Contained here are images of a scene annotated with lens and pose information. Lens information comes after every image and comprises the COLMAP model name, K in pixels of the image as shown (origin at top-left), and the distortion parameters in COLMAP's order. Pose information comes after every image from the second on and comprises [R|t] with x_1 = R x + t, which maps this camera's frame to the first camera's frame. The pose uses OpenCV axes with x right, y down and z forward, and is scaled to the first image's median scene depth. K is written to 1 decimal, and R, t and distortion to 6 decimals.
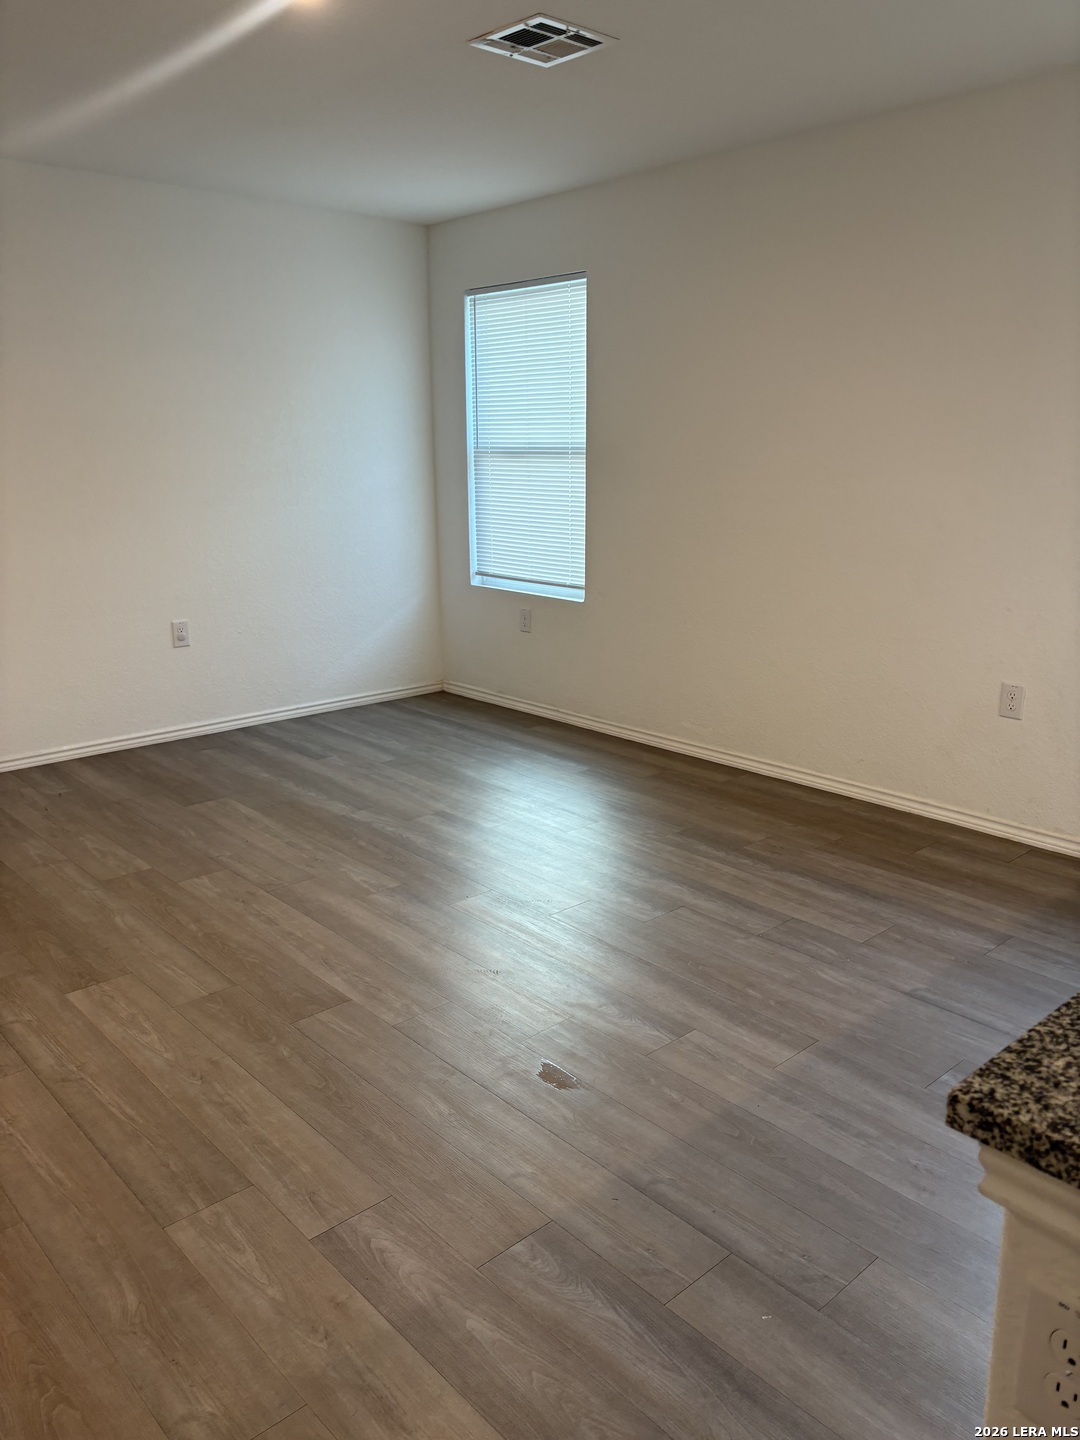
lens RADIAL K [[1091.7, 0, 544.2], [0, 1091.7, 718.8], [0, 0, 1]] dist [0.052773, -0.066078]
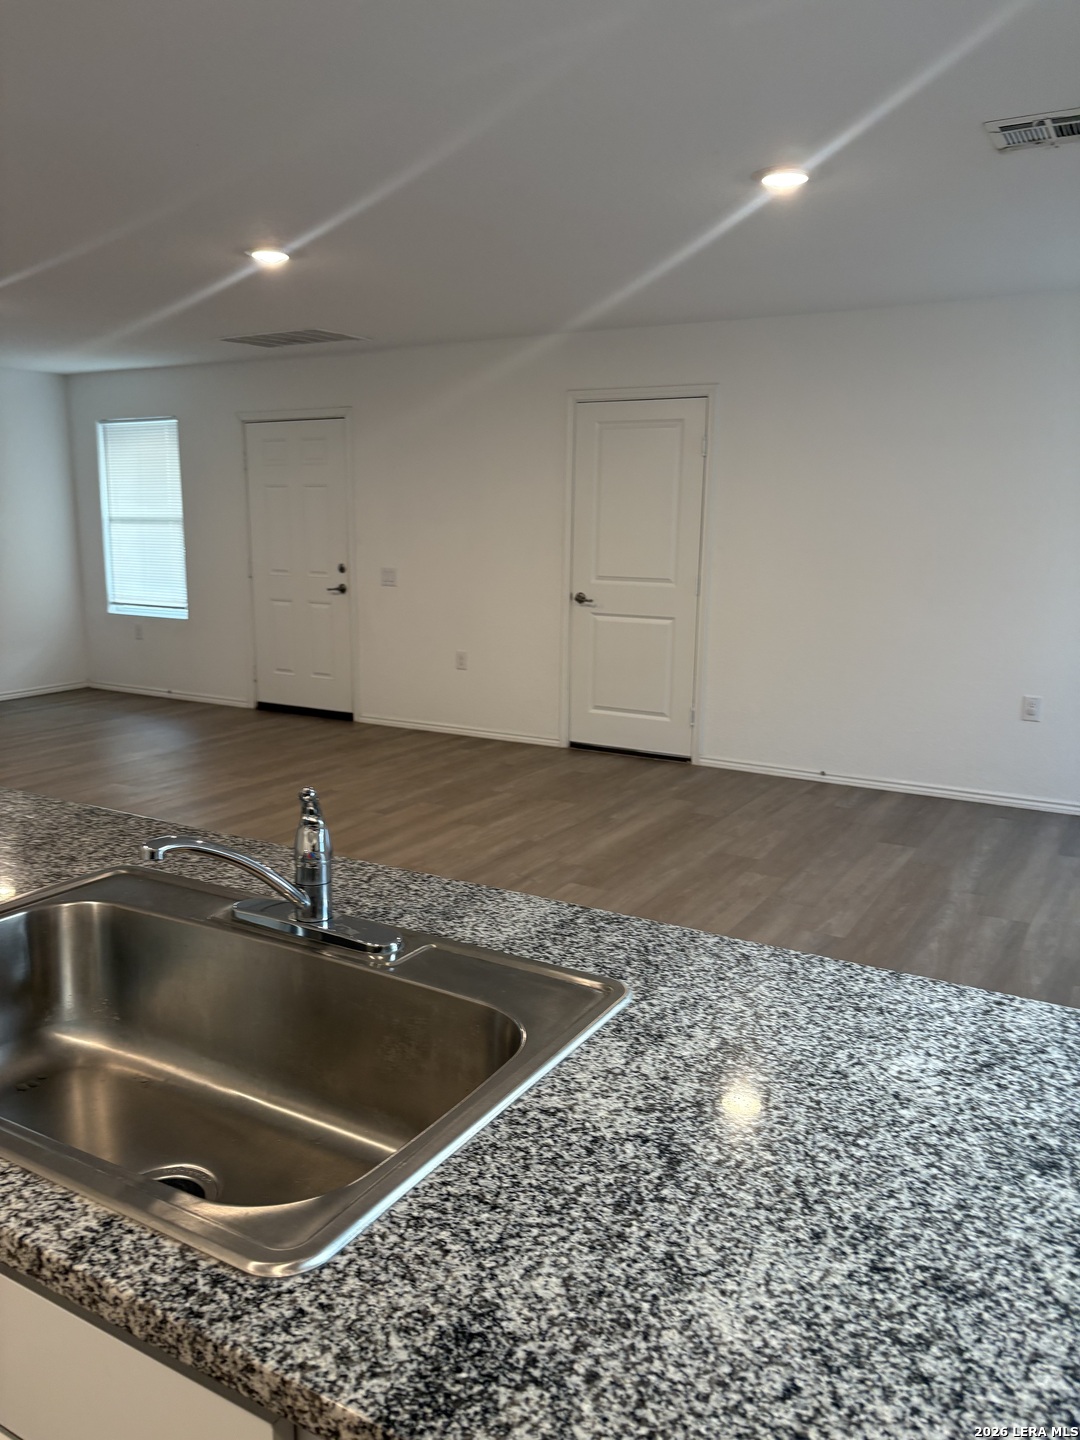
lens RADIAL K [[1091.7, 0, 539.5], [0, 1091.7, 723.8], [0, 0, 1]] dist [0.052773, -0.066078]
pose [[0.301951, 0.186298, -0.934943, 0.893984], [-0.243800, 0.963198, 0.113190, -0.119306], [0.921622, 0.193761, 0.336258, 0.388559]]
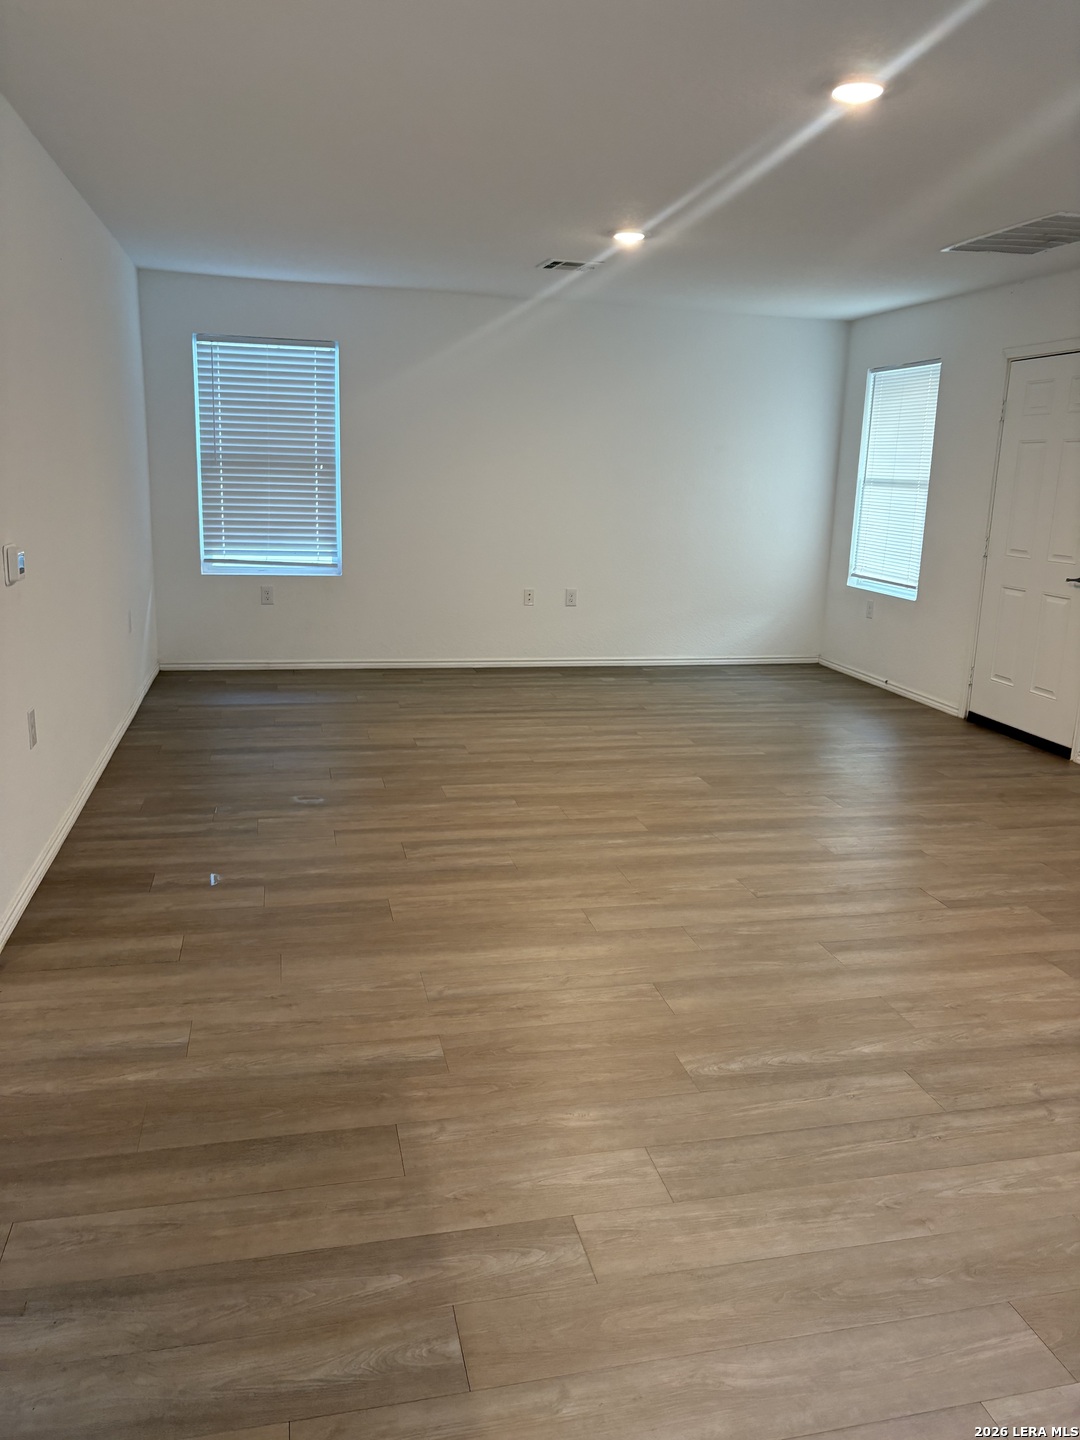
lens RADIAL K [[1091.7, 0, 554.4], [0, 1091.7, 715.4], [0, 0, 1]] dist [0.052773, -0.066078]
pose [[-0.480515, 0.183903, -0.857488, 0.412264], [-0.246802, 0.909892, 0.333444, -0.213053], [0.841543, 0.371854, -0.391829, 0.811733]]
